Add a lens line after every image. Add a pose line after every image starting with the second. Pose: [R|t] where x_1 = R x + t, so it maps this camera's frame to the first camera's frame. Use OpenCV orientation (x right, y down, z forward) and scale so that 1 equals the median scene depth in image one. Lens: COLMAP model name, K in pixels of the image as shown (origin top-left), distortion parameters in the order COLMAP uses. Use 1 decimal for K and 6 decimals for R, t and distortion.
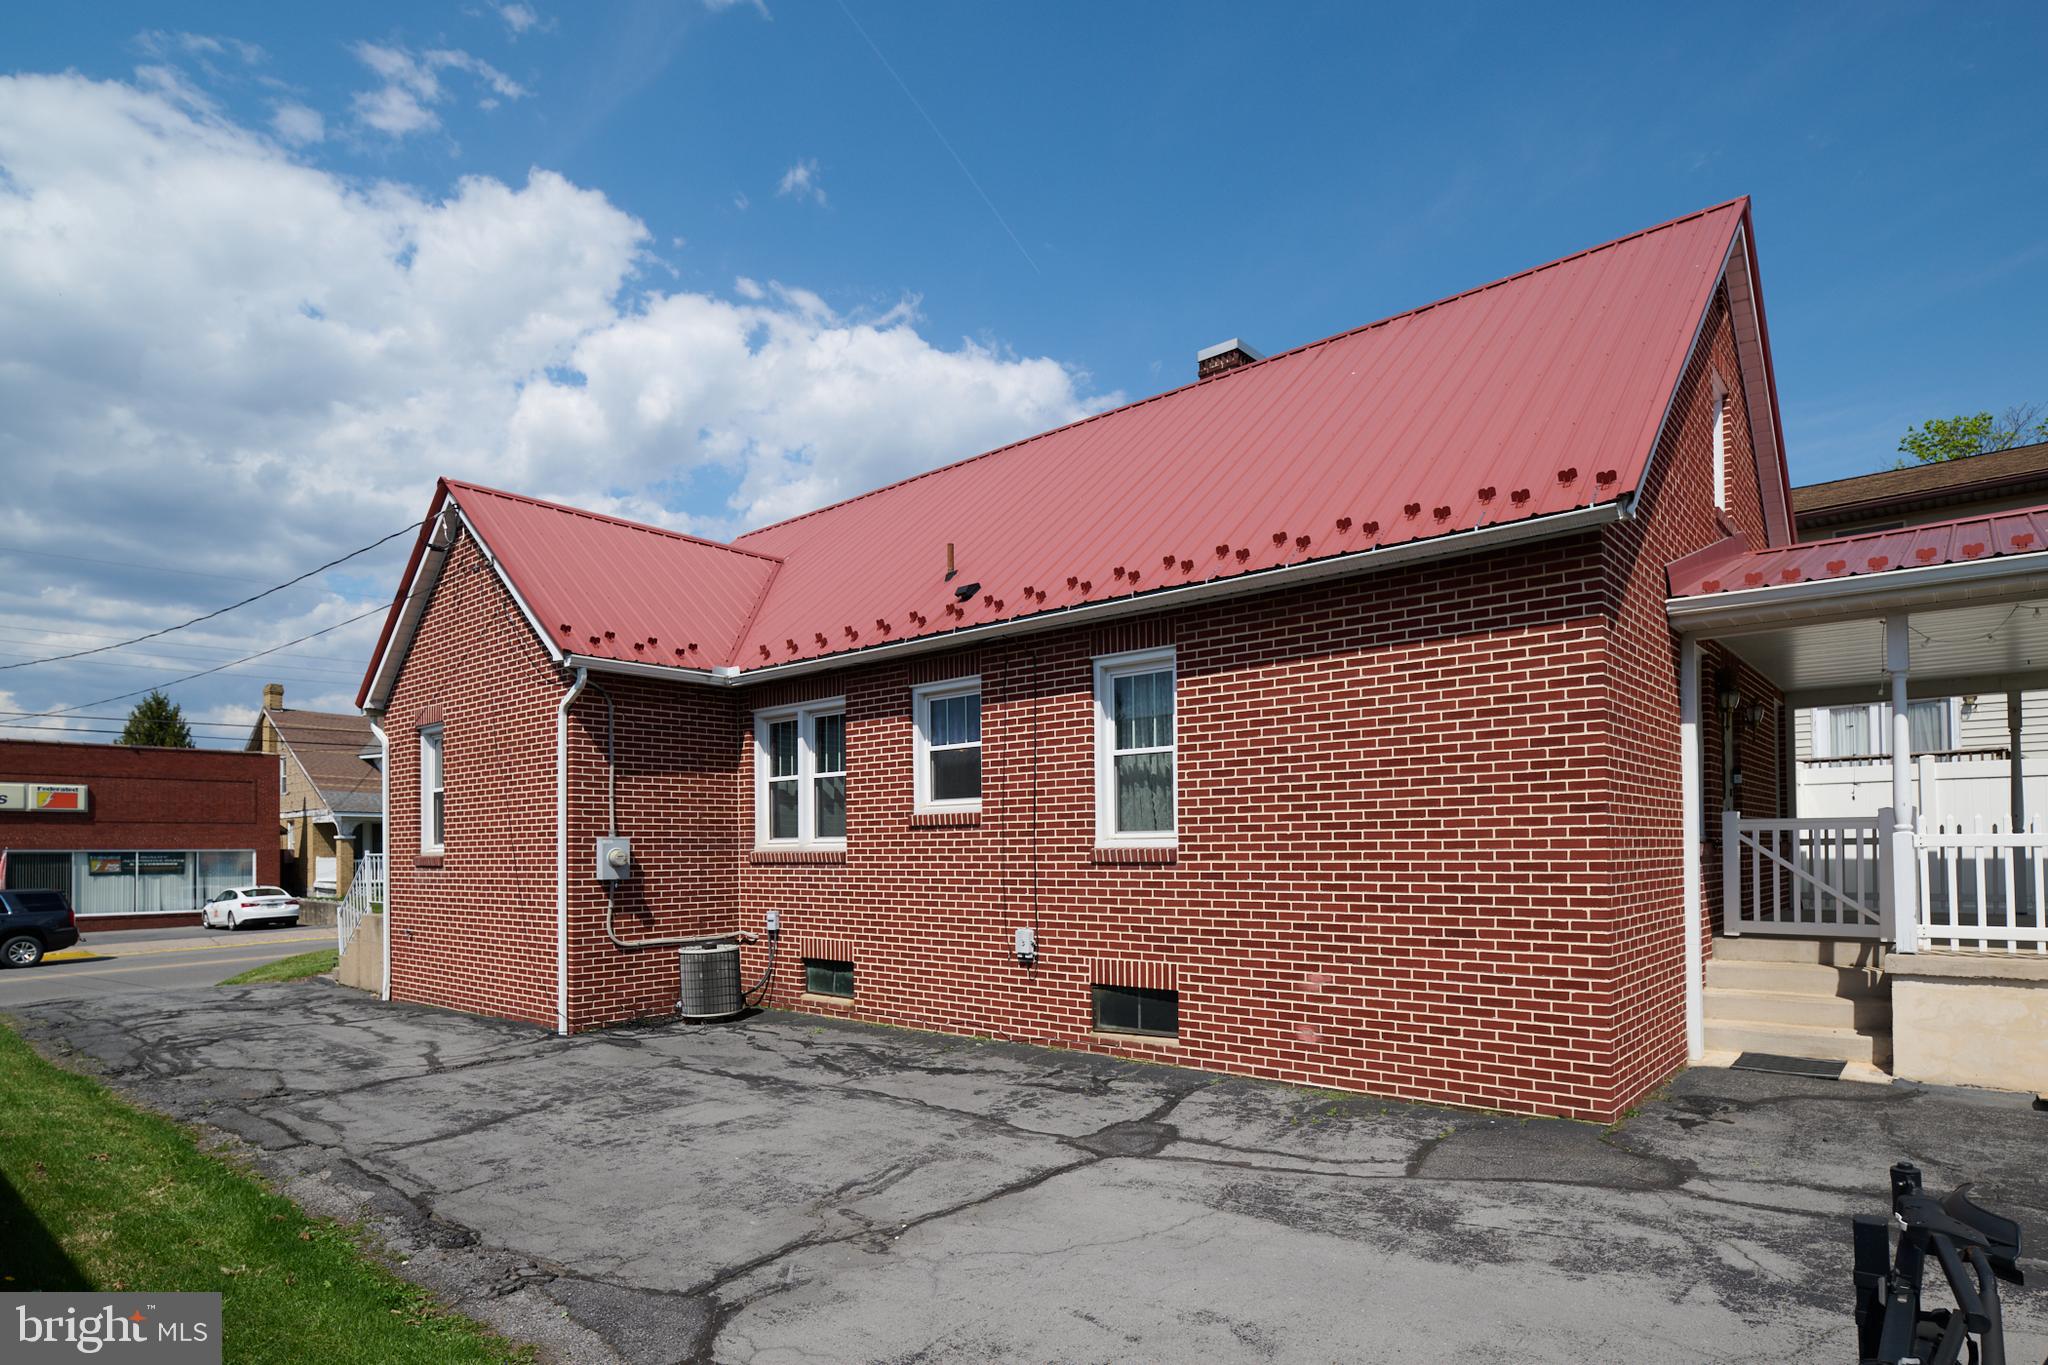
lens RADIAL K [[1106.2, 0, 1014.2], [0, 1106.2, 683.3], [0, 0, 1]] dist [-0.009377, -0.000695]
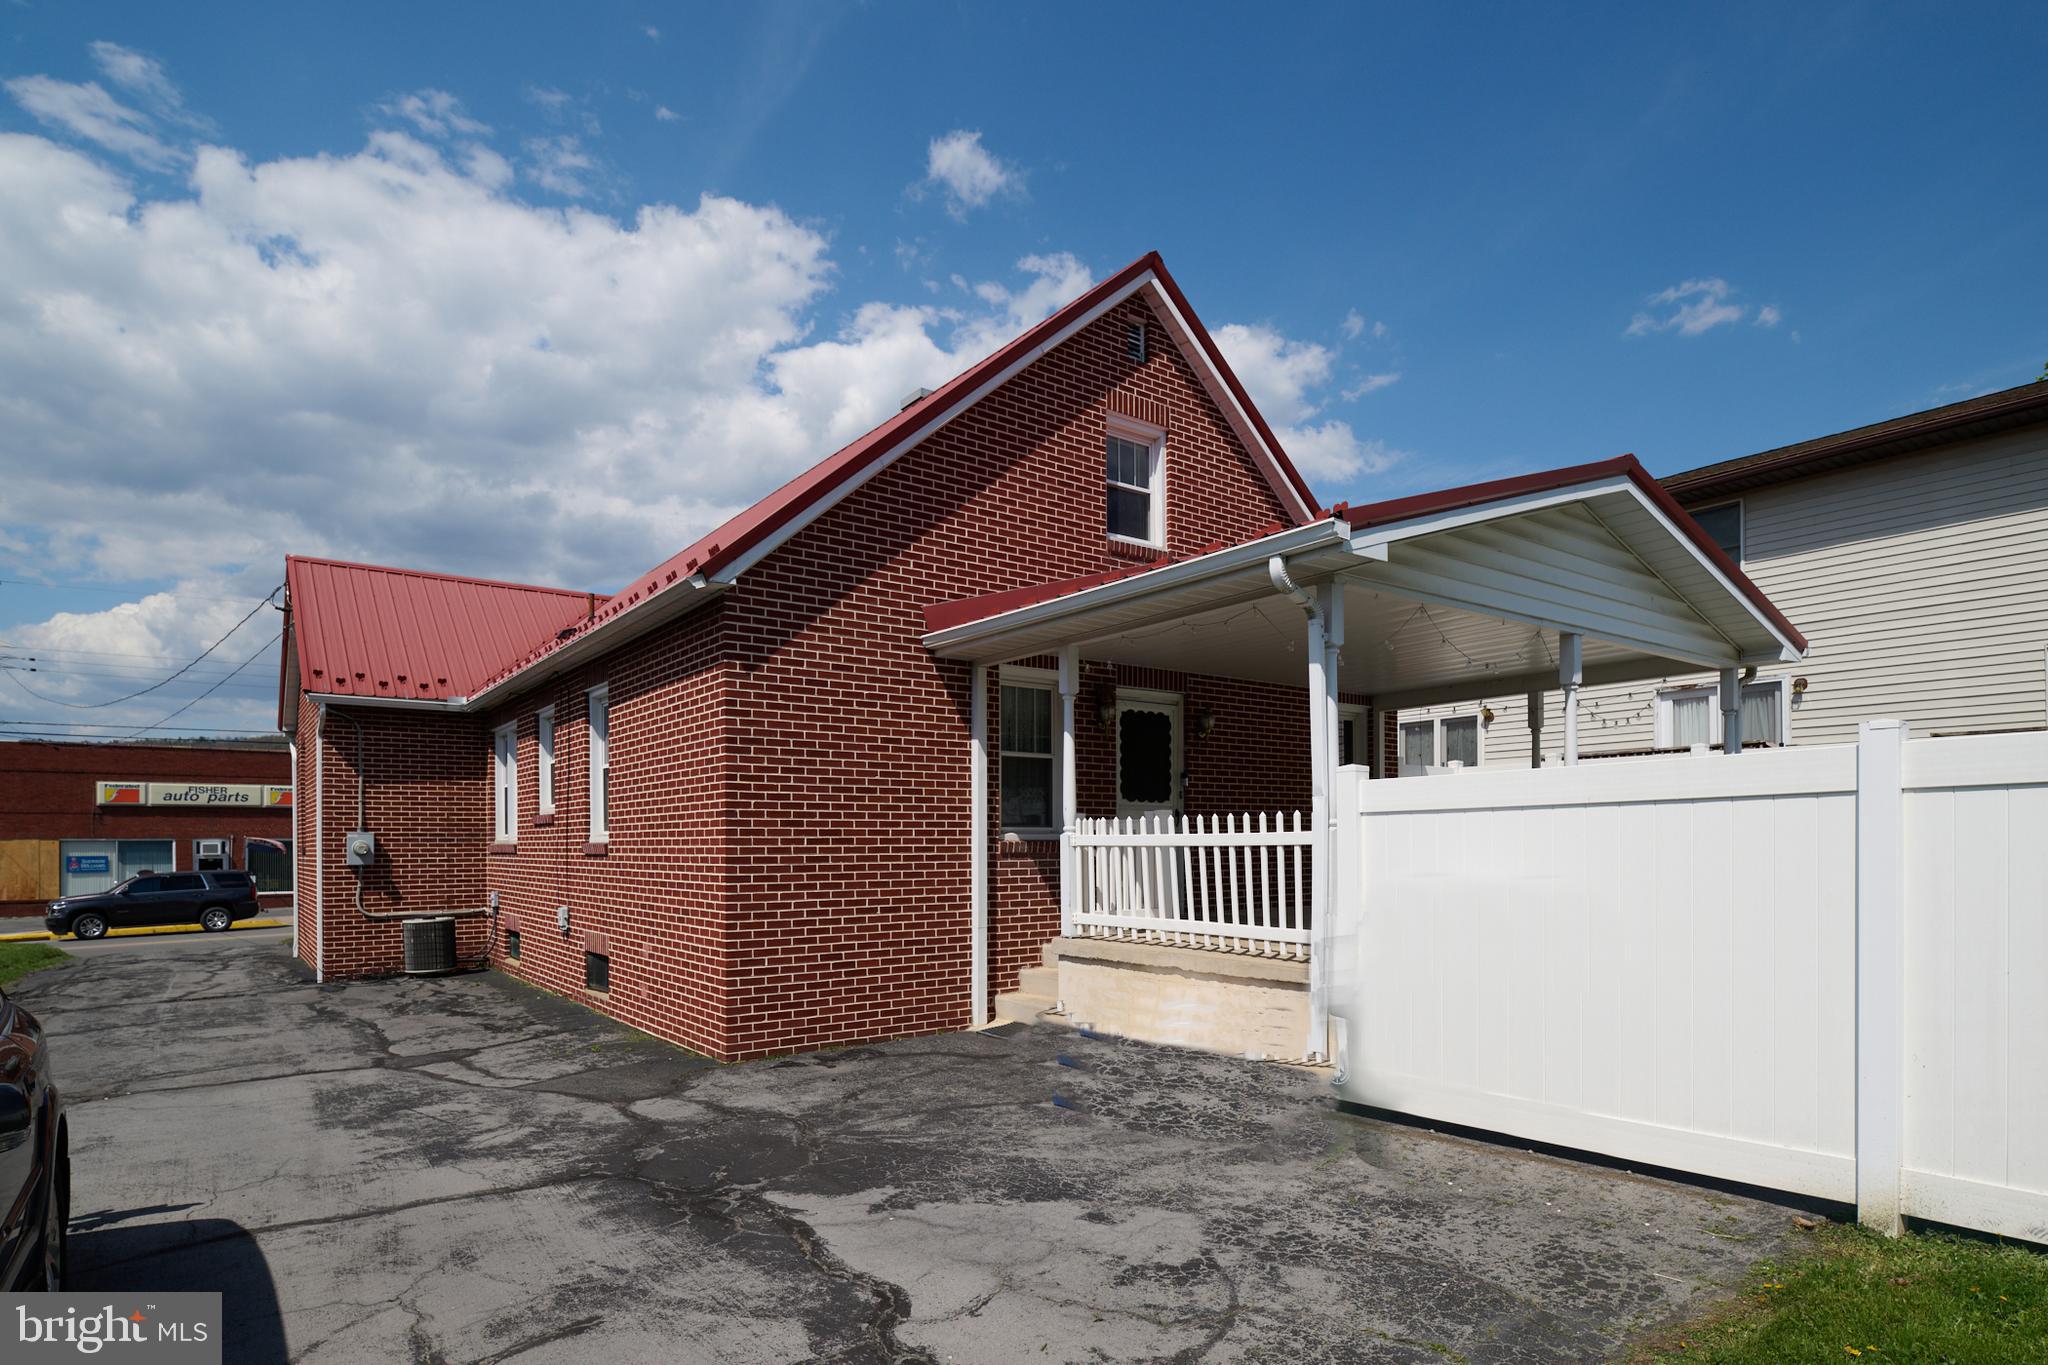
lens RADIAL K [[1106.2, 0, 1015.4], [0, 1106.2, 758.3], [0, 0, 1]] dist [-0.009377, -0.000695]
pose [[0.979689, -0.011523, -0.200189, 0.624923], [0.026863, 0.996890, 0.074081, -0.020486], [0.198713, -0.077954, 0.976953, -0.087089]]
